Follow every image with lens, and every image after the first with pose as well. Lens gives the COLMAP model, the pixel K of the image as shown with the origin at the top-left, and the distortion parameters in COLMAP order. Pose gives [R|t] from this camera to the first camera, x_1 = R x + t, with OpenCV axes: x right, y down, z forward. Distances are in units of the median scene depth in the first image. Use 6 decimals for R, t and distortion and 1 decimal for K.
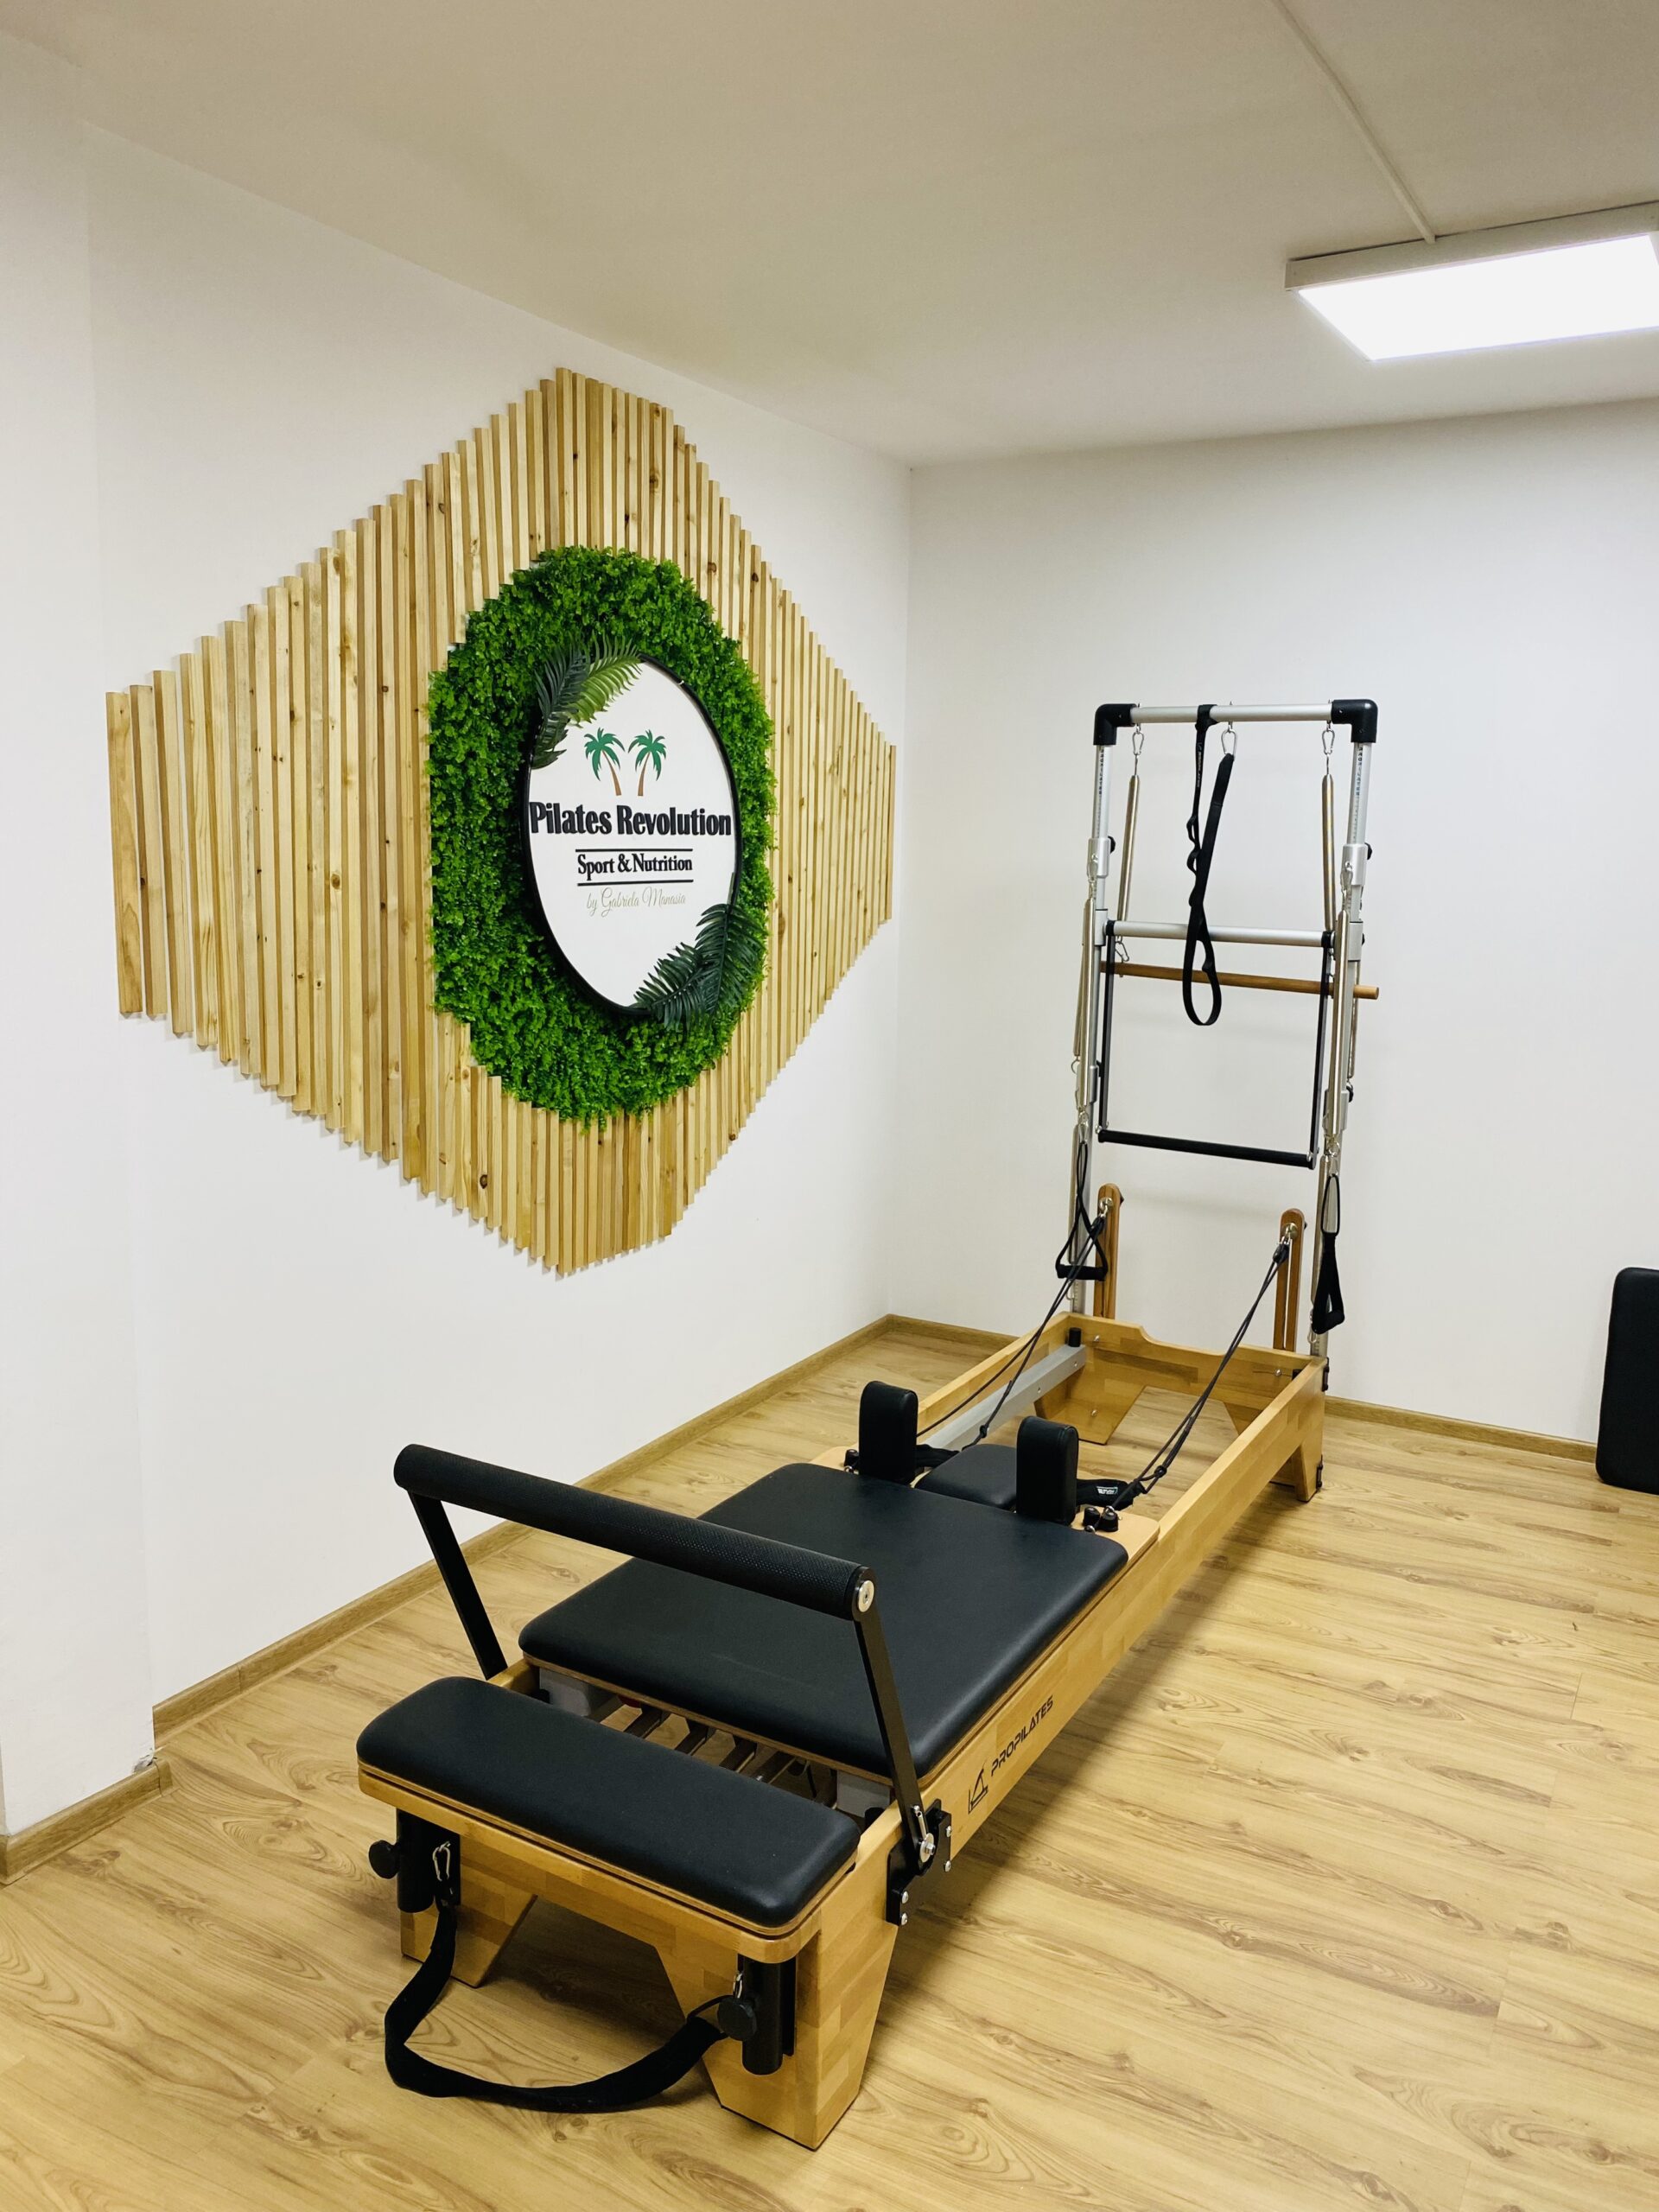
lens RADIAL K [[1683.0, 0, 837.0], [0, 1683.0, 1101.1], [0, 0, 1]] dist [-0.005815, 0.002260]
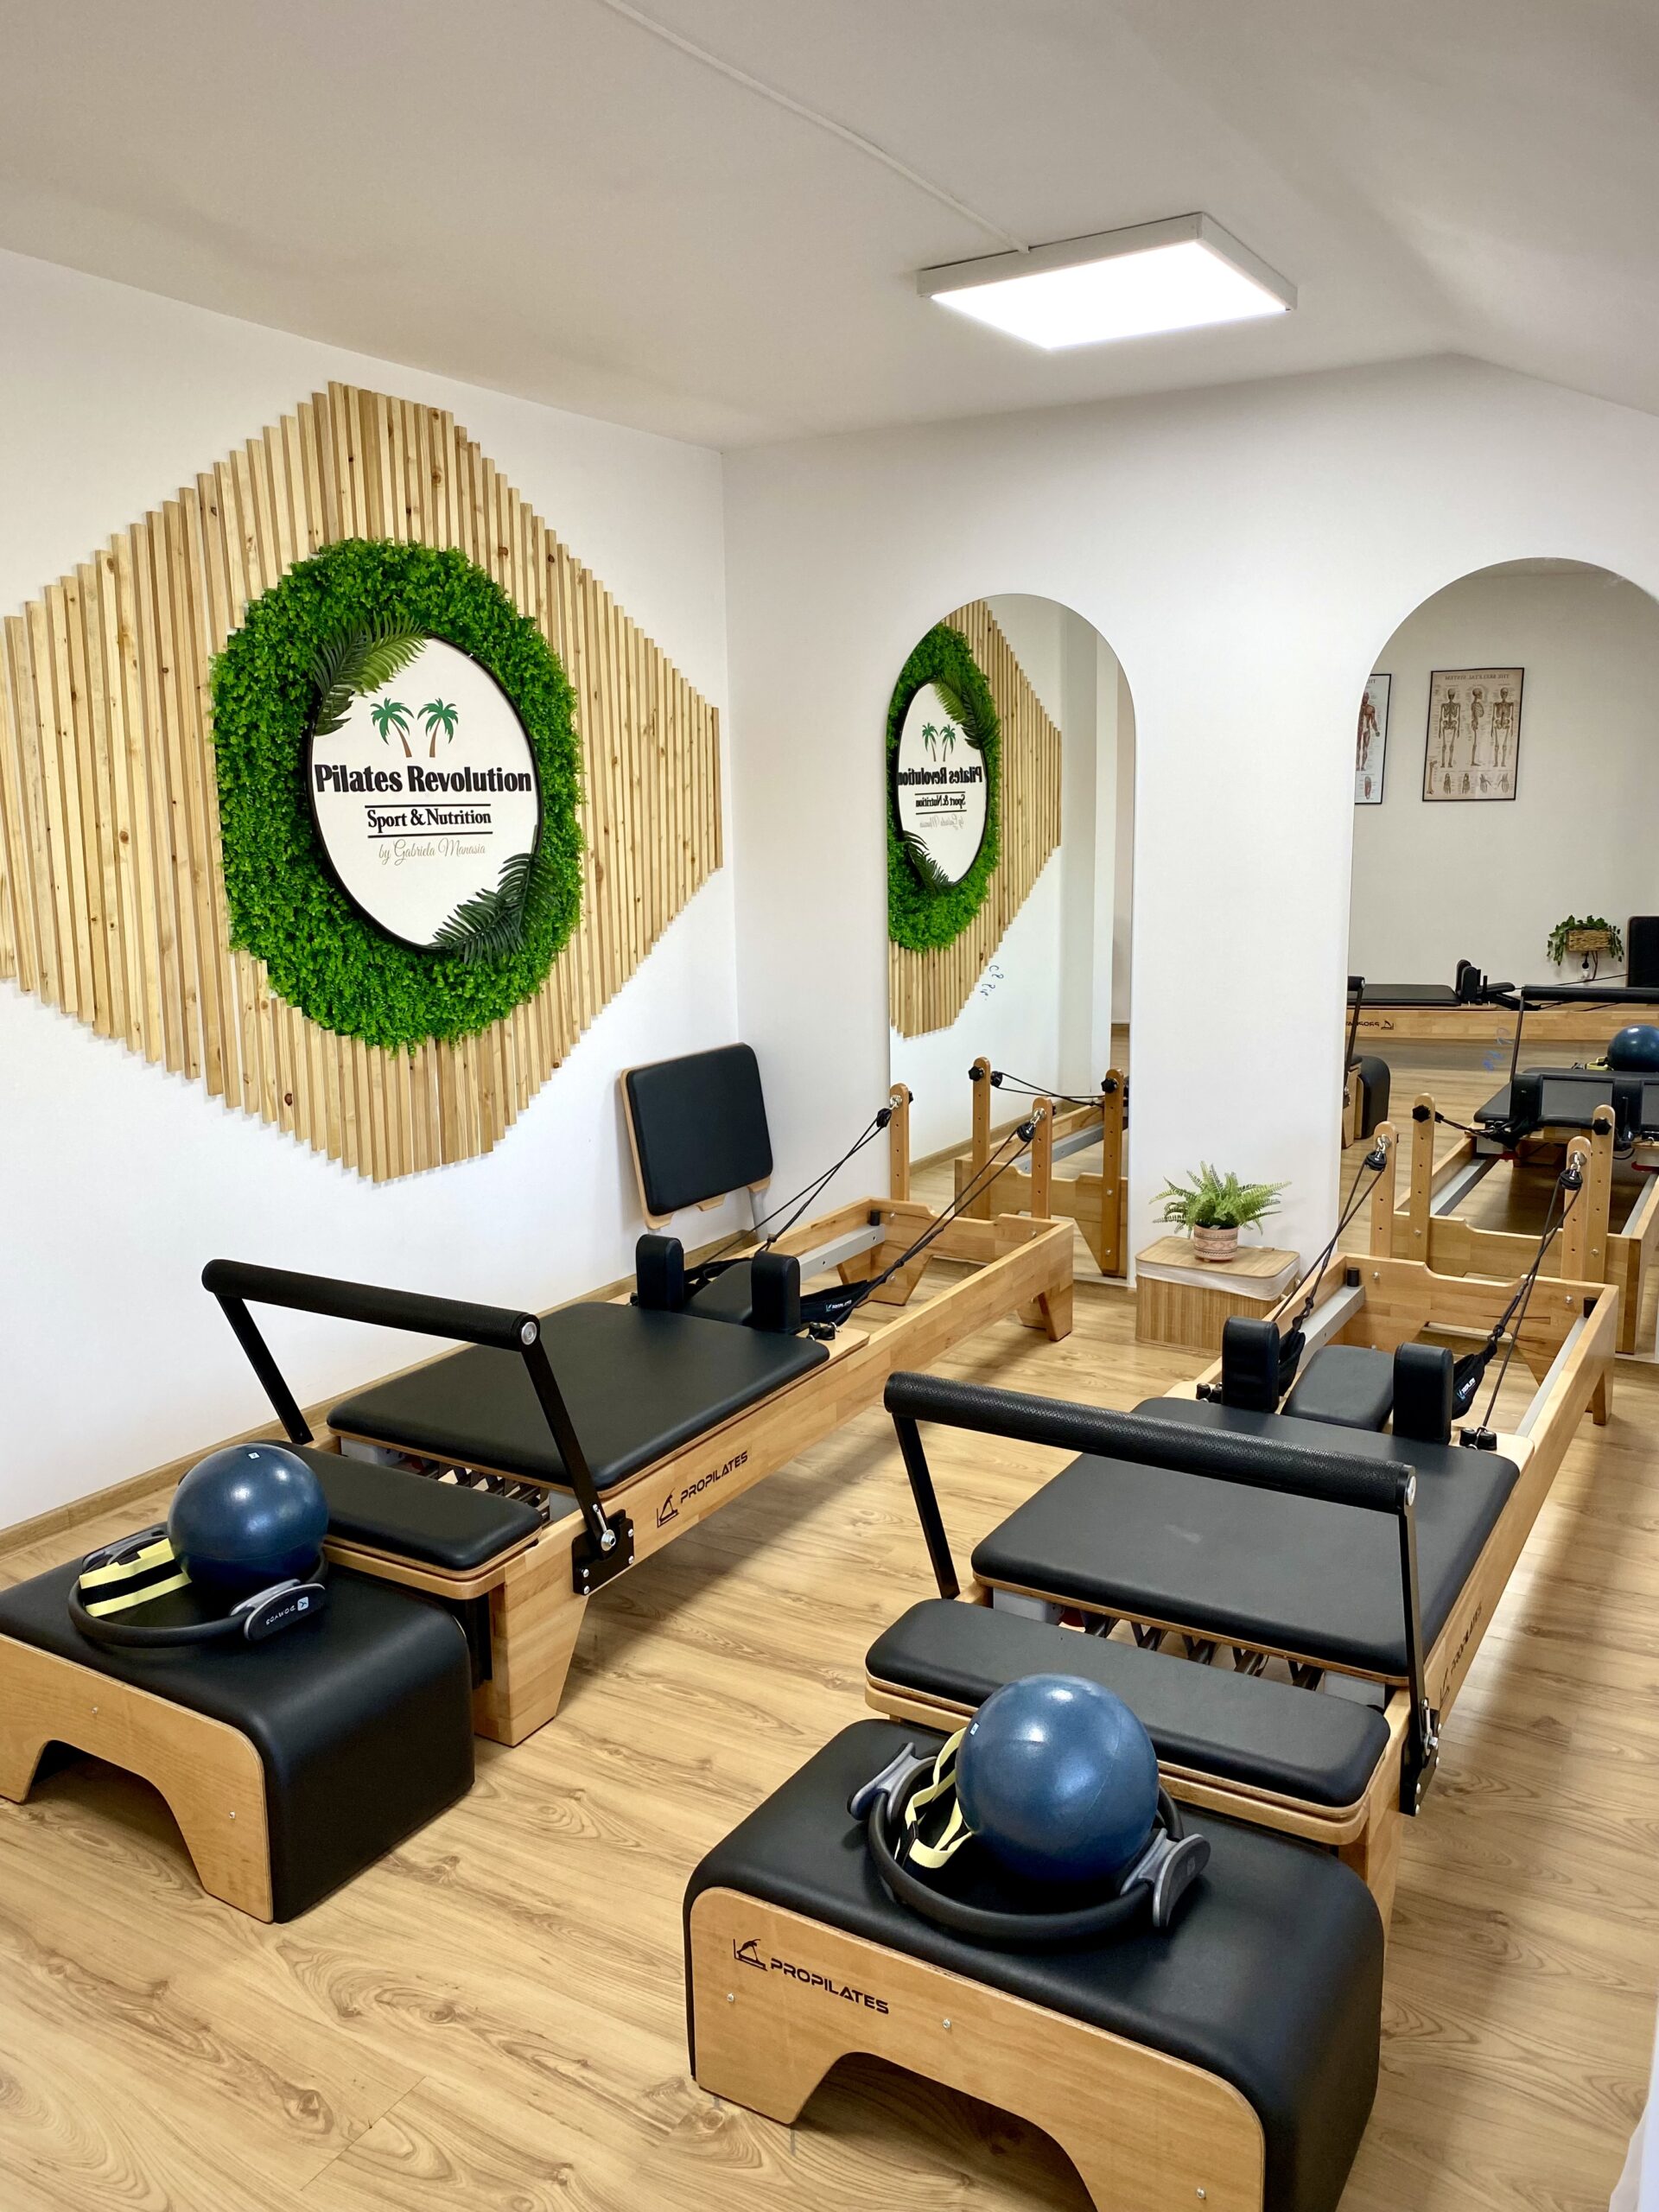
lens RADIAL K [[1683.0, 0, 822.1], [0, 1683.0, 1107.2], [0, 0, 1]] dist [-0.005815, 0.002260]
pose [[0.998737, -0.031971, -0.038764, 0.193055], [0.032598, 0.999346, 0.015657, 0.046670], [0.038238, -0.016900, 0.999126, -0.129877]]
